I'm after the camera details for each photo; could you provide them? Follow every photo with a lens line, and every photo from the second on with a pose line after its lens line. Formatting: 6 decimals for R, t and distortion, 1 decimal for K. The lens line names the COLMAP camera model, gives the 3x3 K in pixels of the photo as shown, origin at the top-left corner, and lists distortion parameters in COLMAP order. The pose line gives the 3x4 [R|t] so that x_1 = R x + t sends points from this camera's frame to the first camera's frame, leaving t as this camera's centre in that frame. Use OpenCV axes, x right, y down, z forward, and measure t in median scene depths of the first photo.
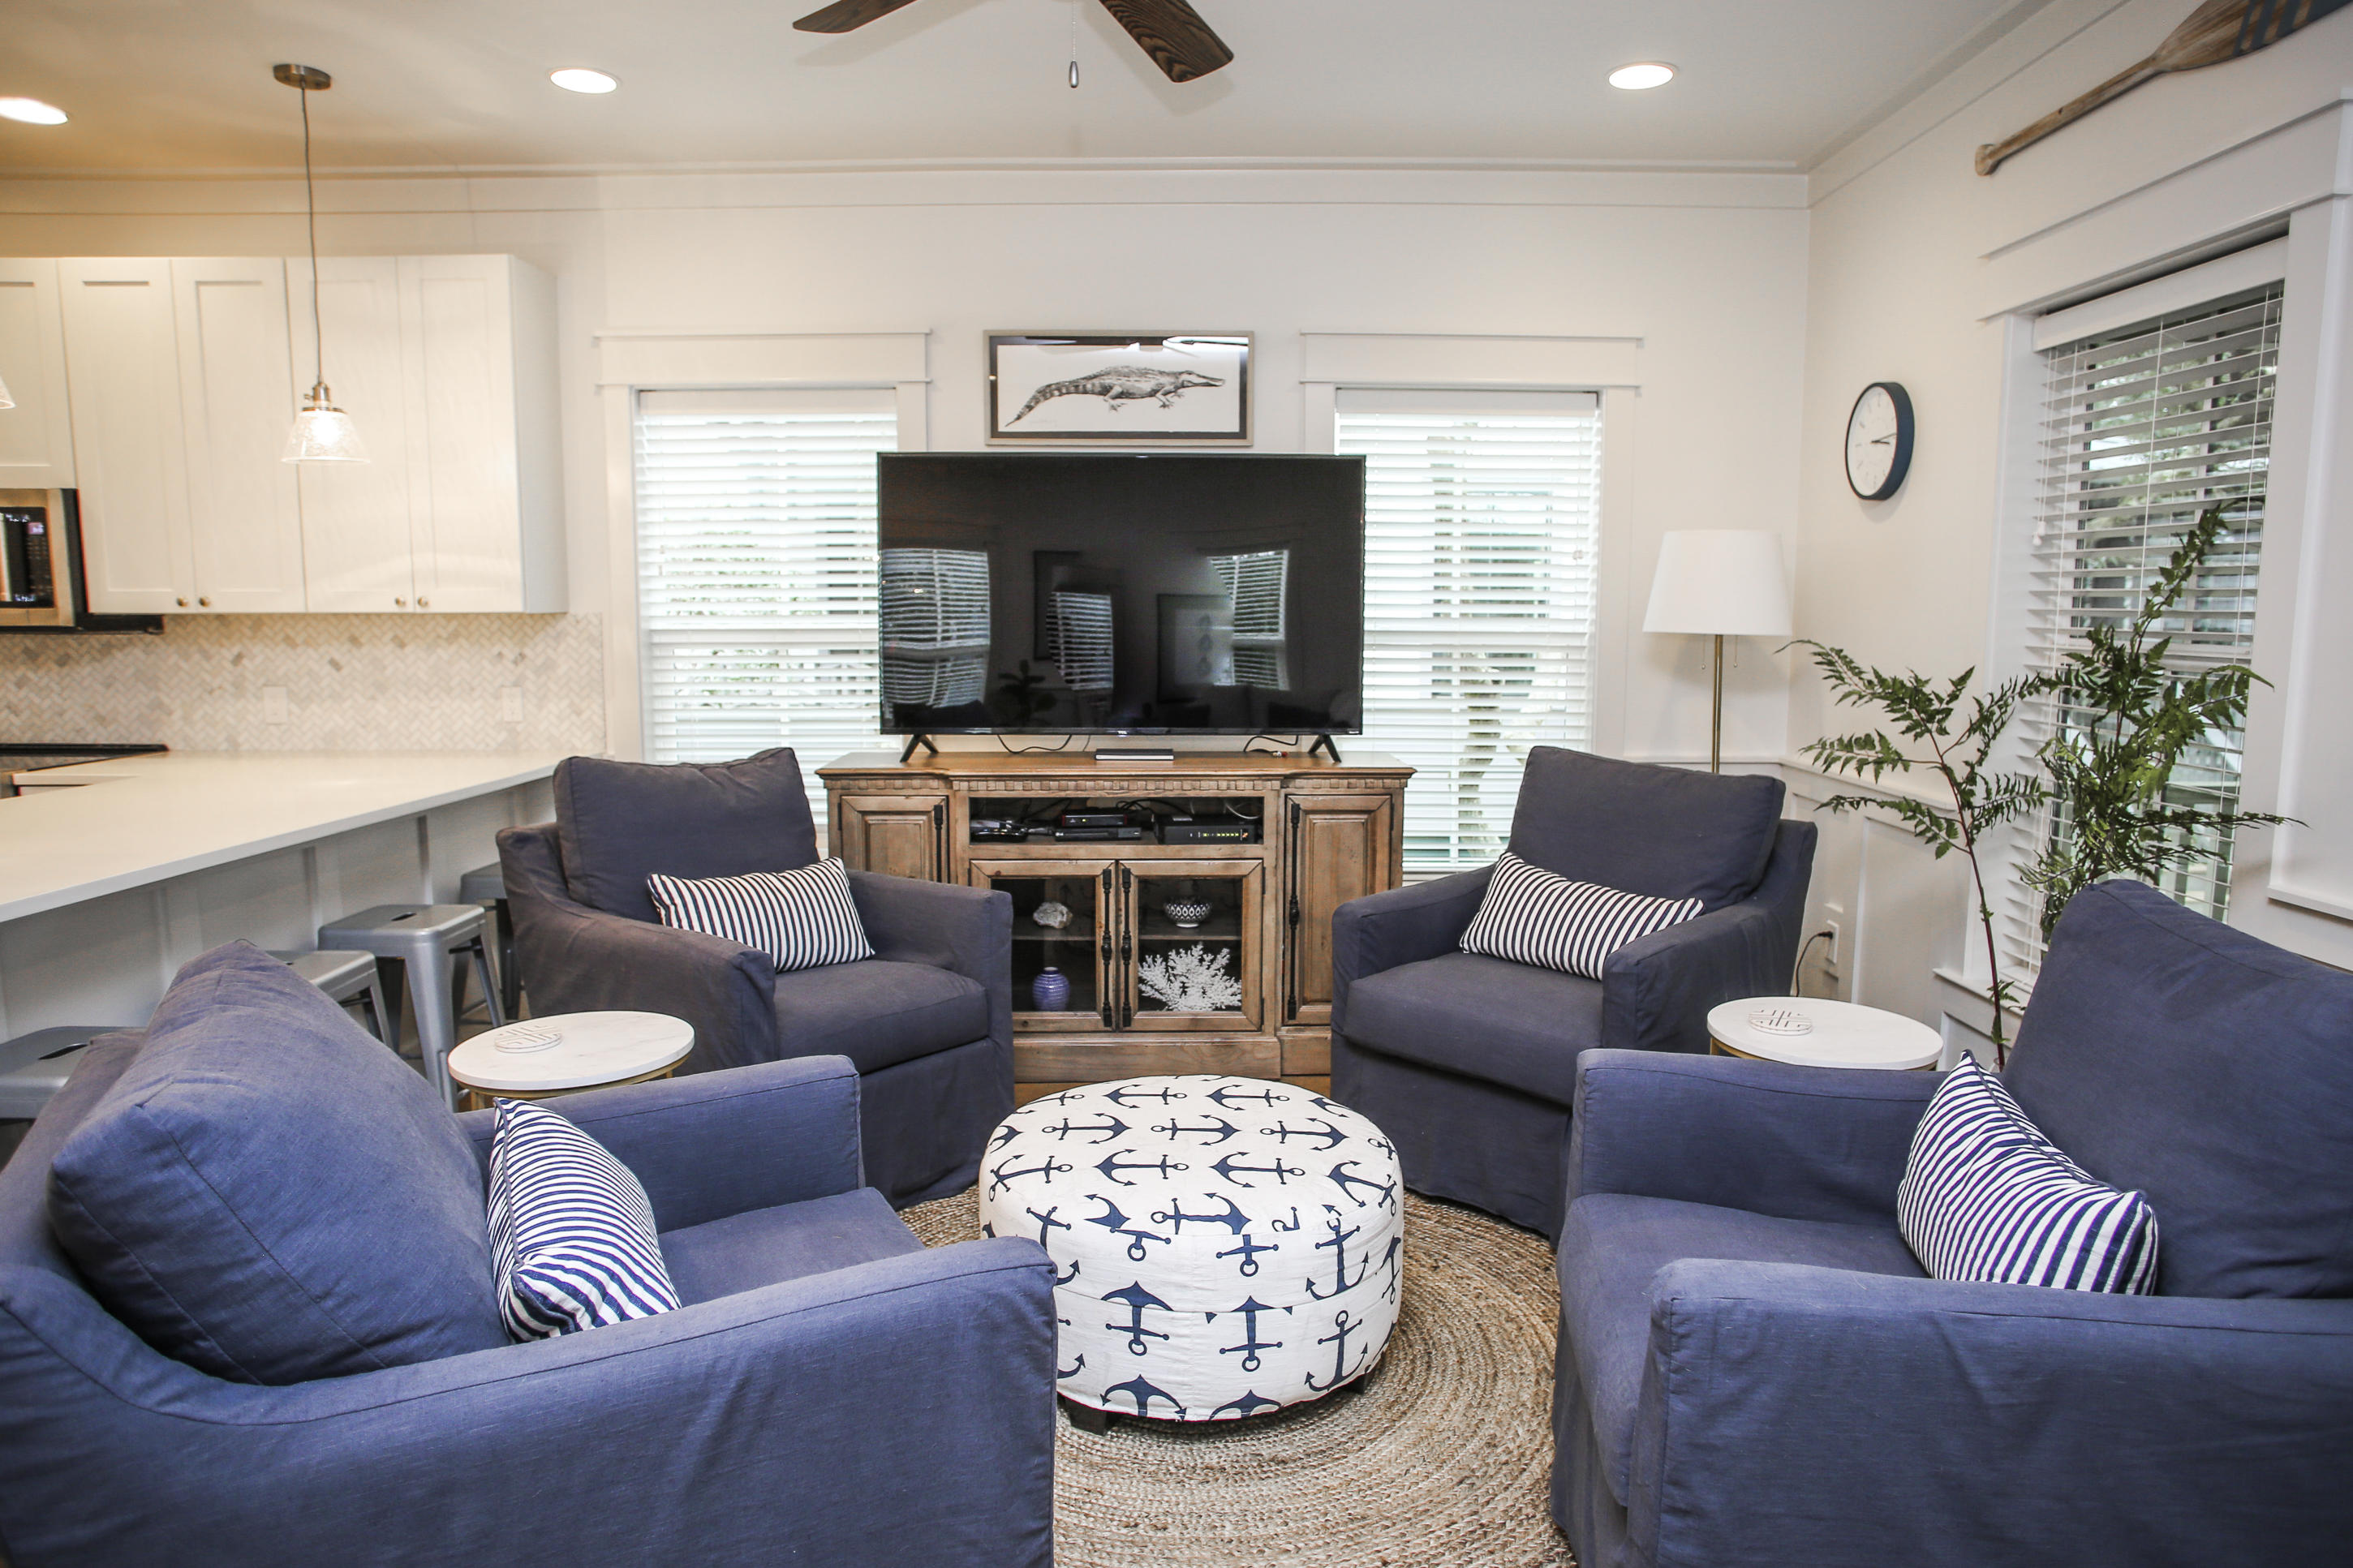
lens RADIAL K [[1427.1, 0, 1183.5], [0, 1427.1, 767.9], [0, 0, 1]] dist [-0.076059, 0.056386]
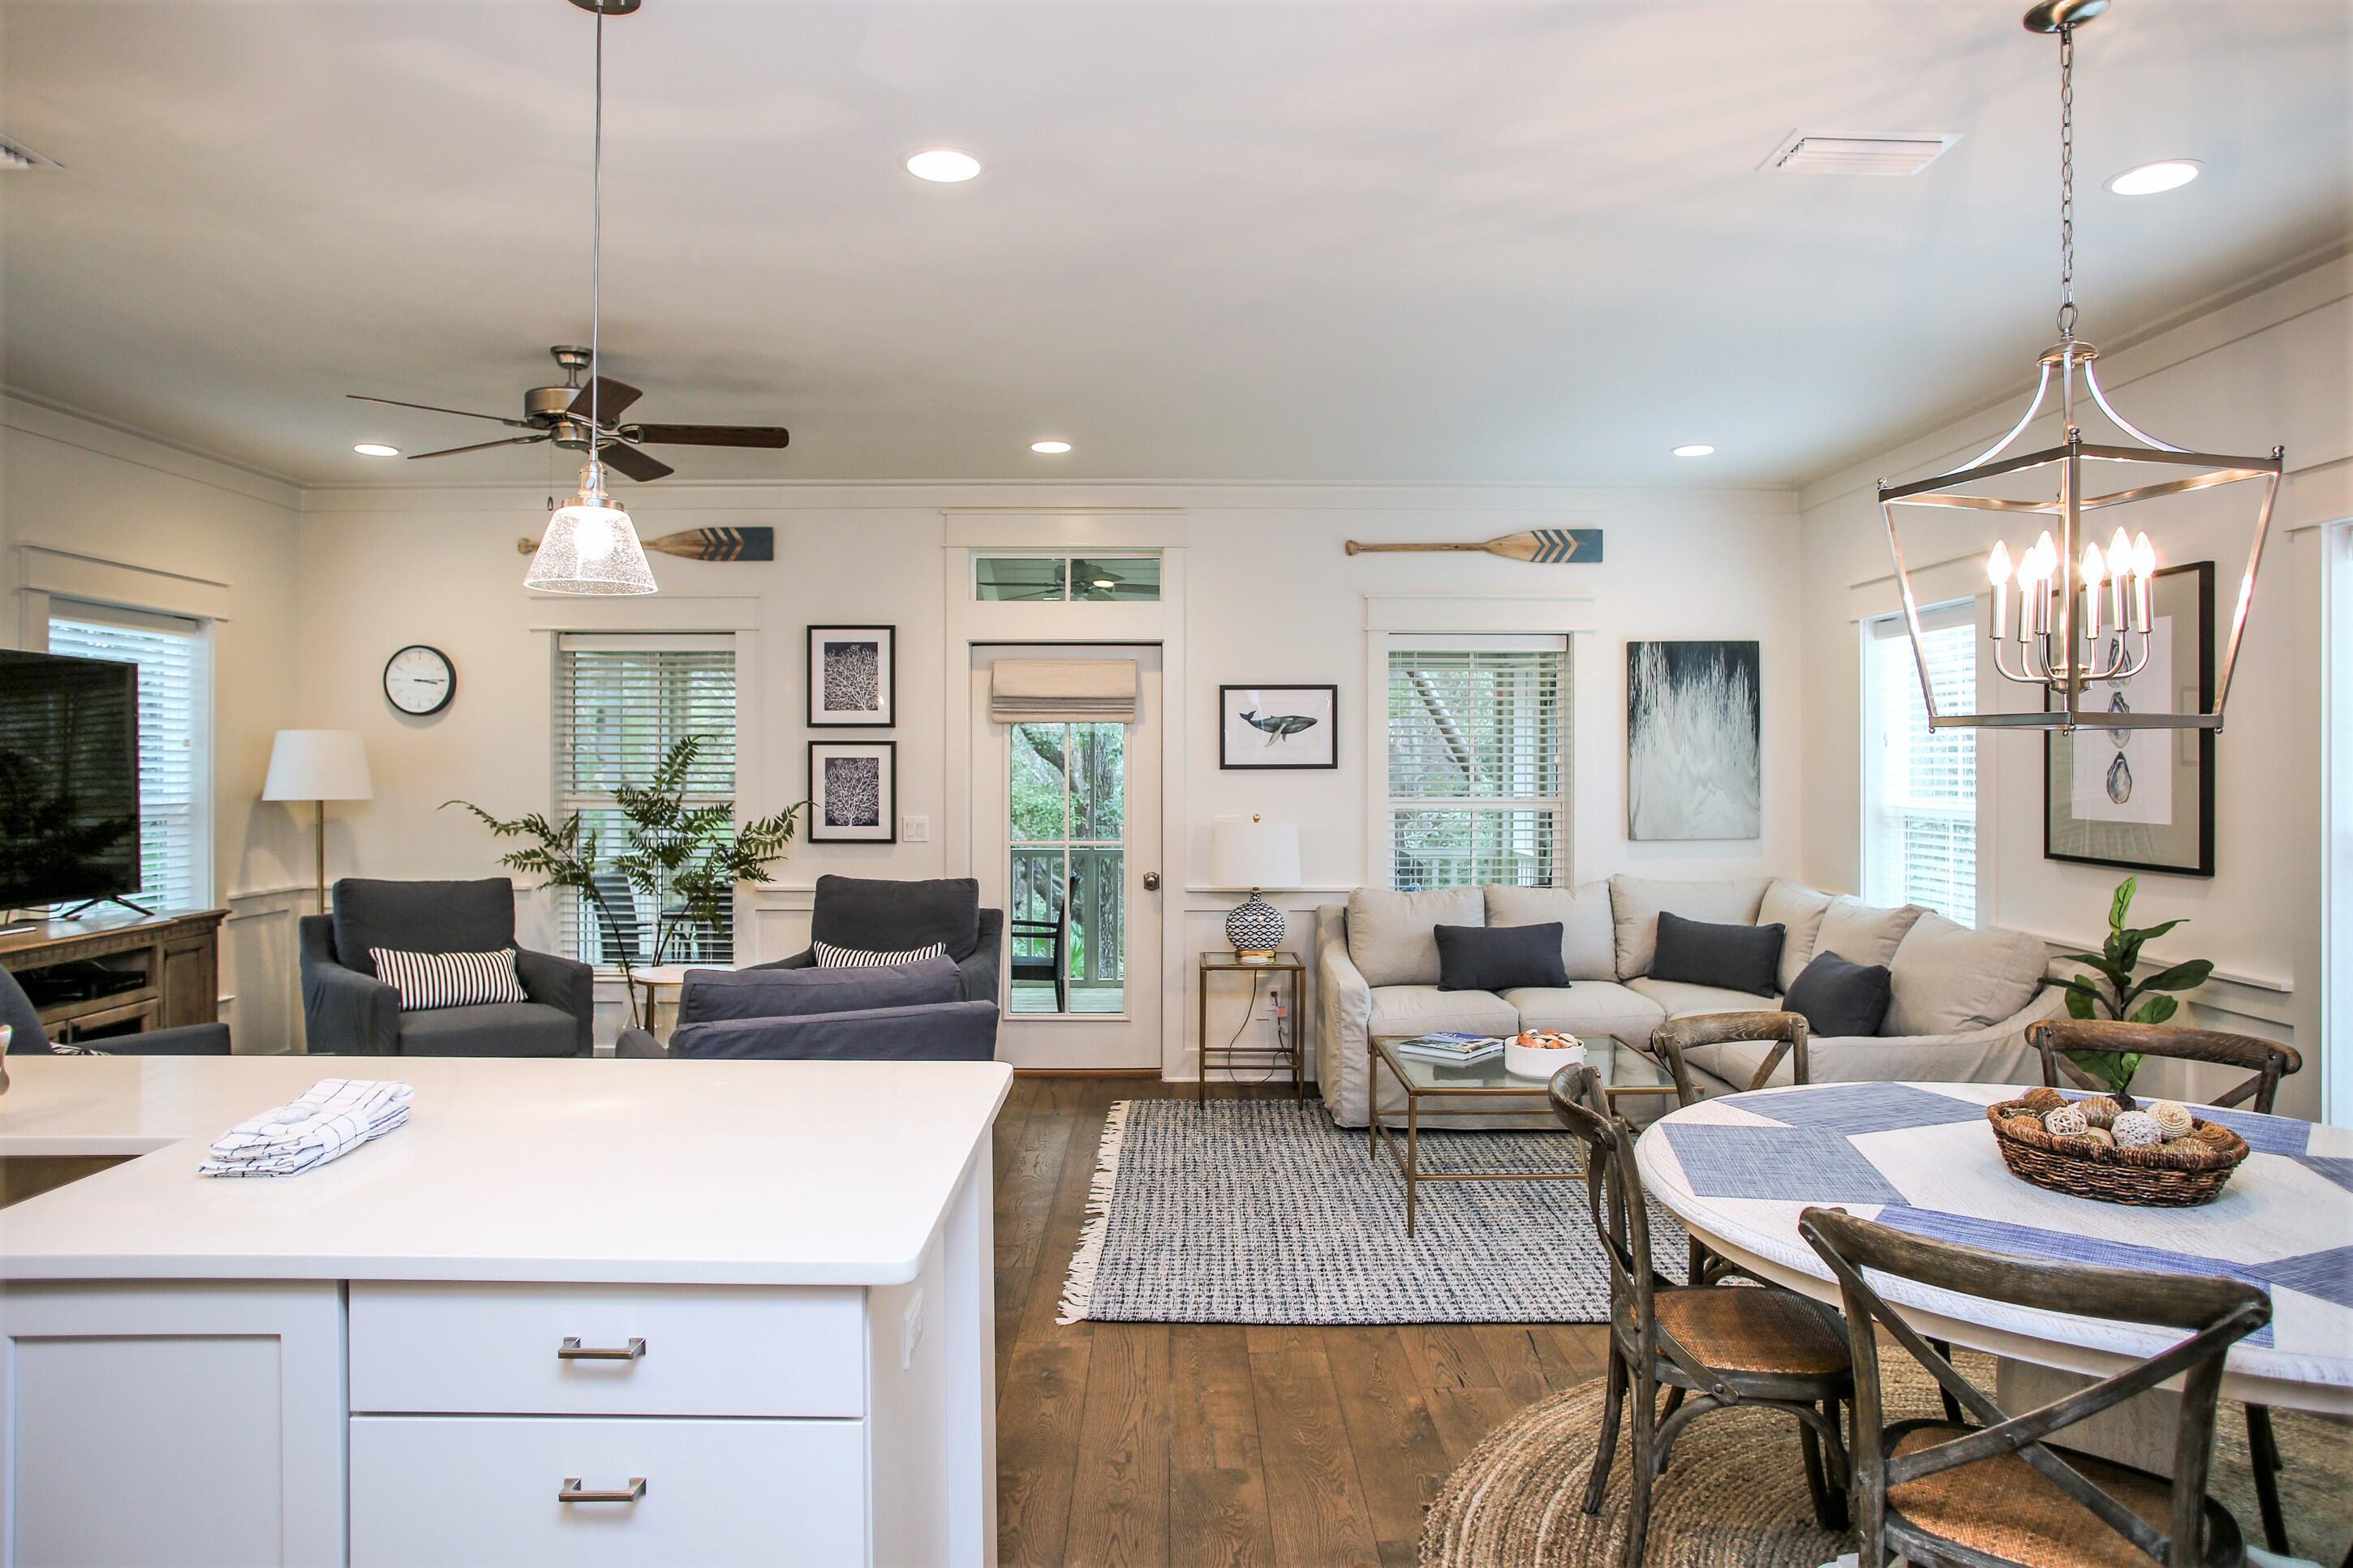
lens RADIAL K [[1427.1, 0, 1183.5], [0, 1427.1, 767.9], [0, 0, 1]] dist [-0.076059, 0.056386]
pose [[-0.015618, -0.005218, 0.999864, -1.079939], [0.114303, 0.993422, 0.006970, -0.035869], [-0.993323, 0.114396, -0.014919, 0.132239]]
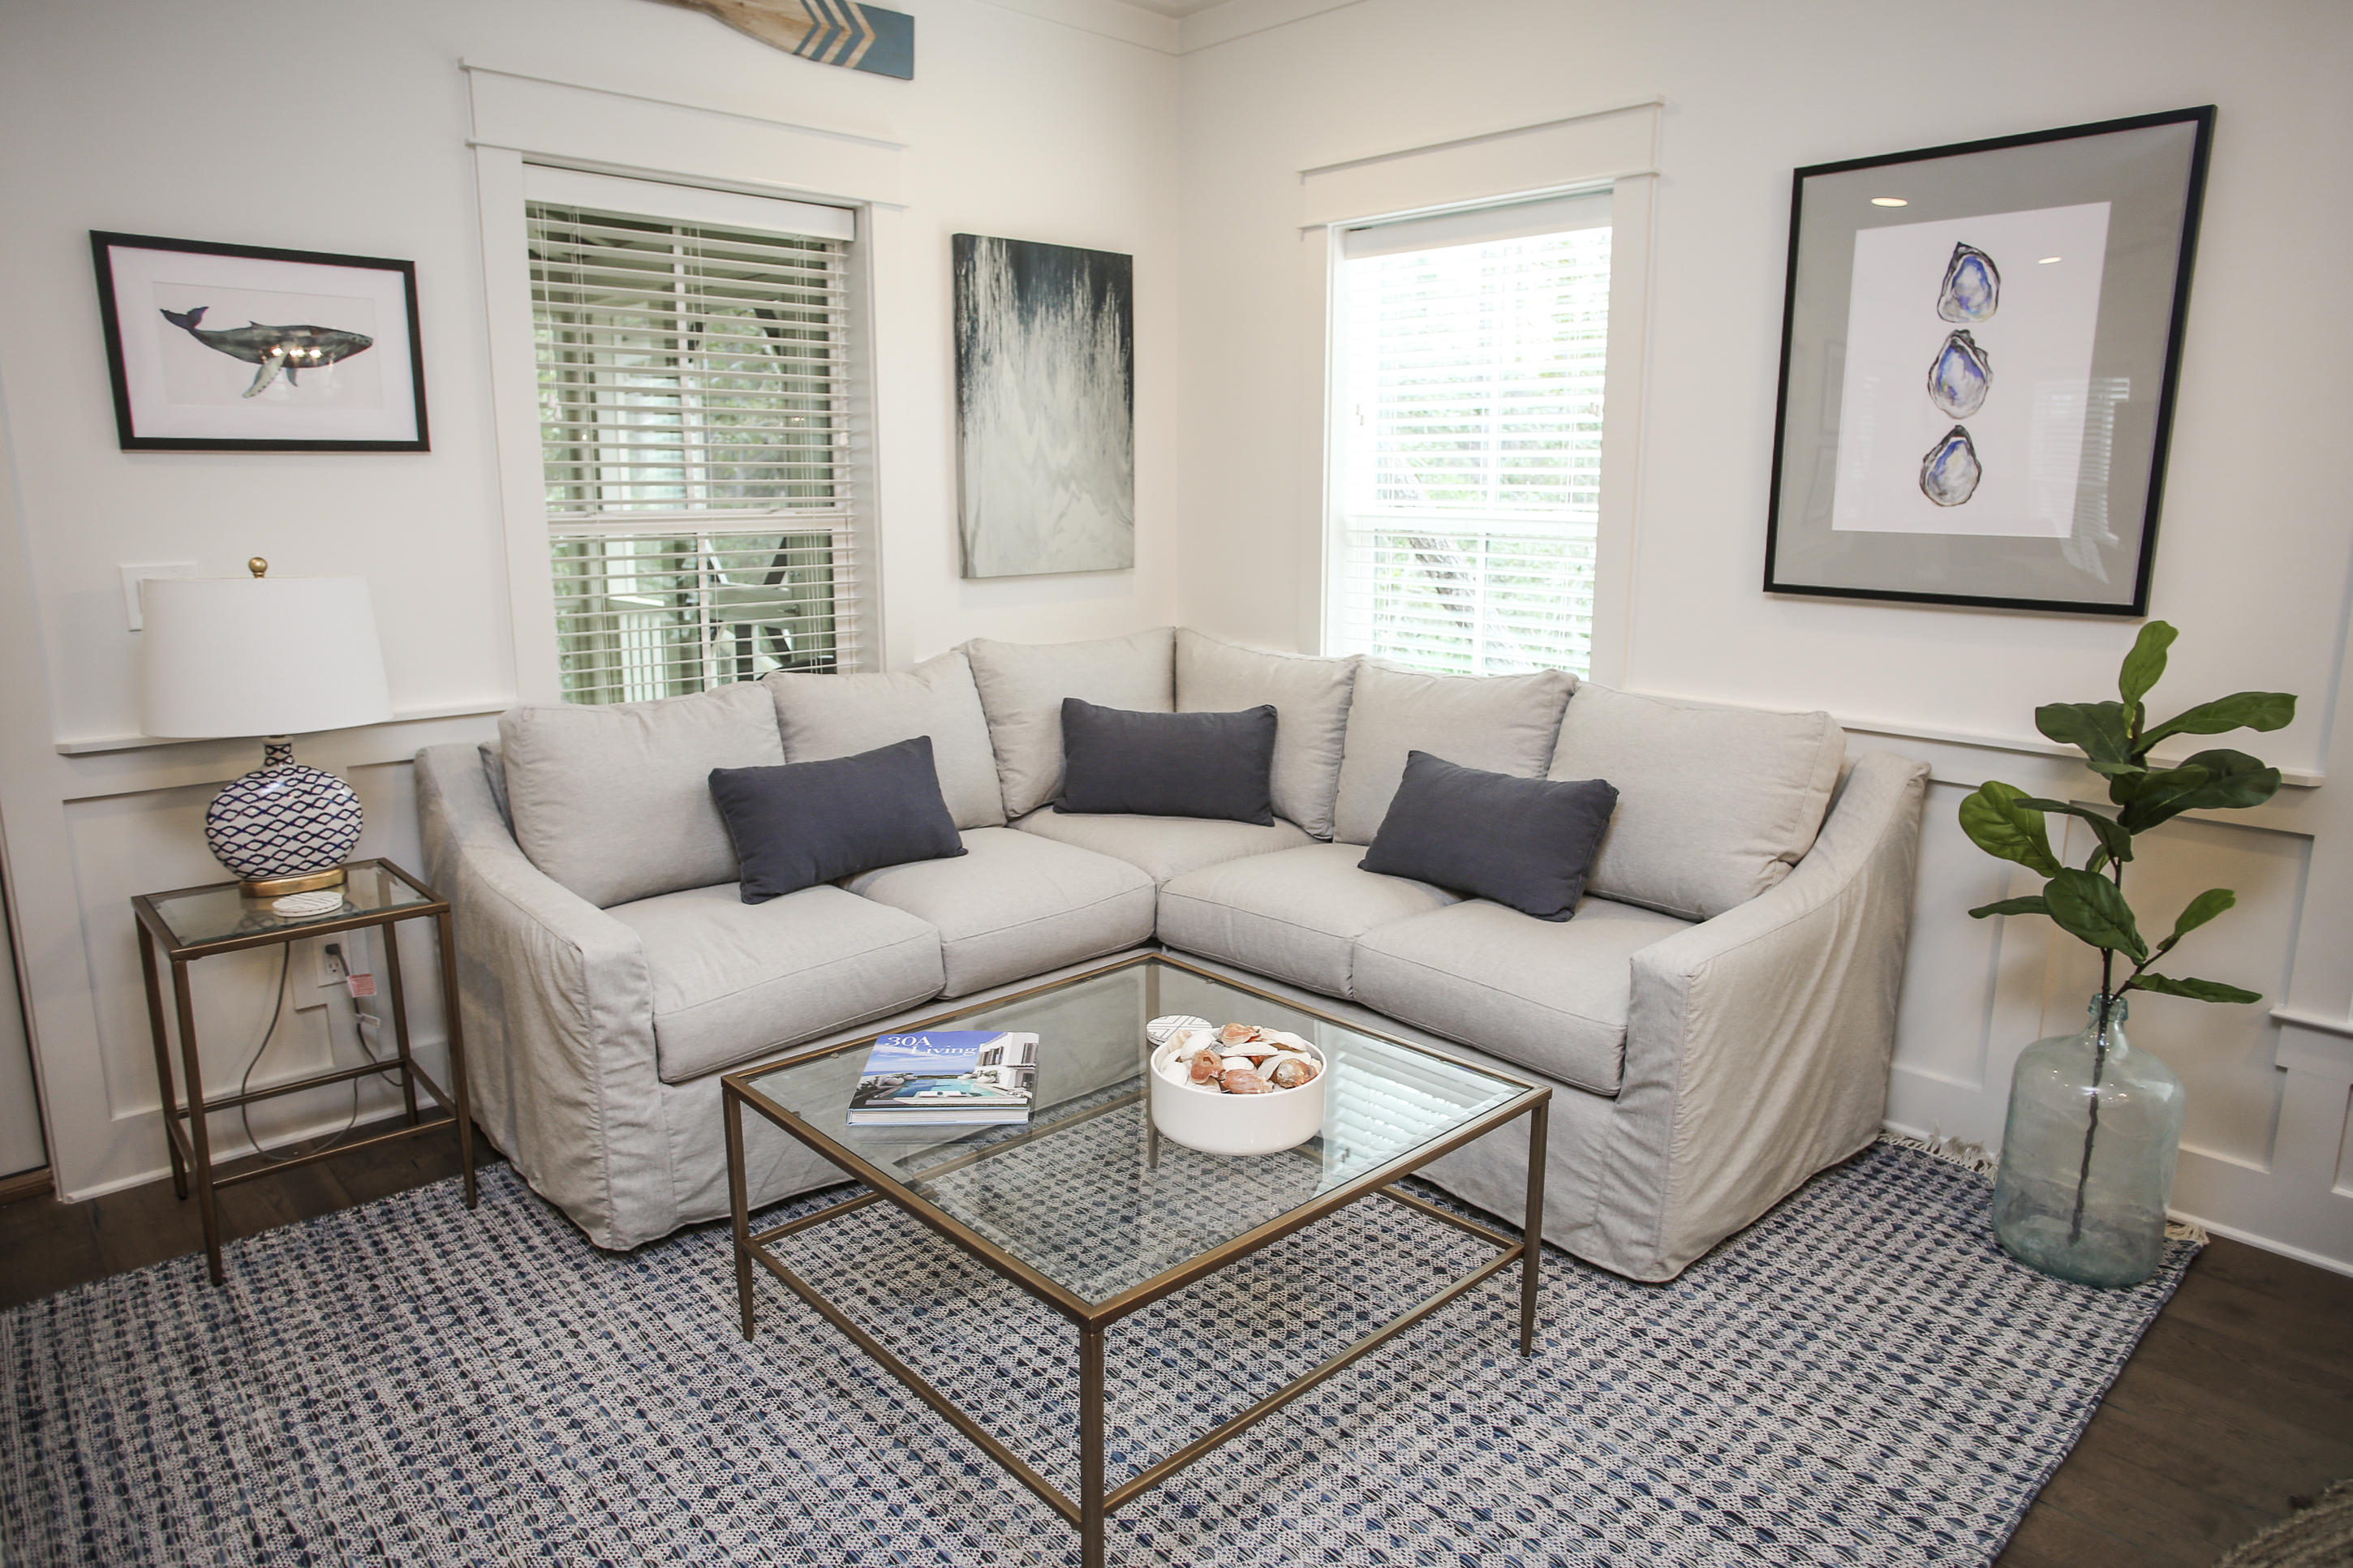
lens RADIAL K [[1427.1, 0, 1183.5], [0, 1427.1, 767.9], [0, 0, 1]] dist [-0.076059, 0.056386]
pose [[-0.692342, -0.146230, 0.706597, -0.321515], [0.076887, 0.958724, 0.273744, -0.016242], [-0.717461, 0.243853, -0.652522, 0.168475]]
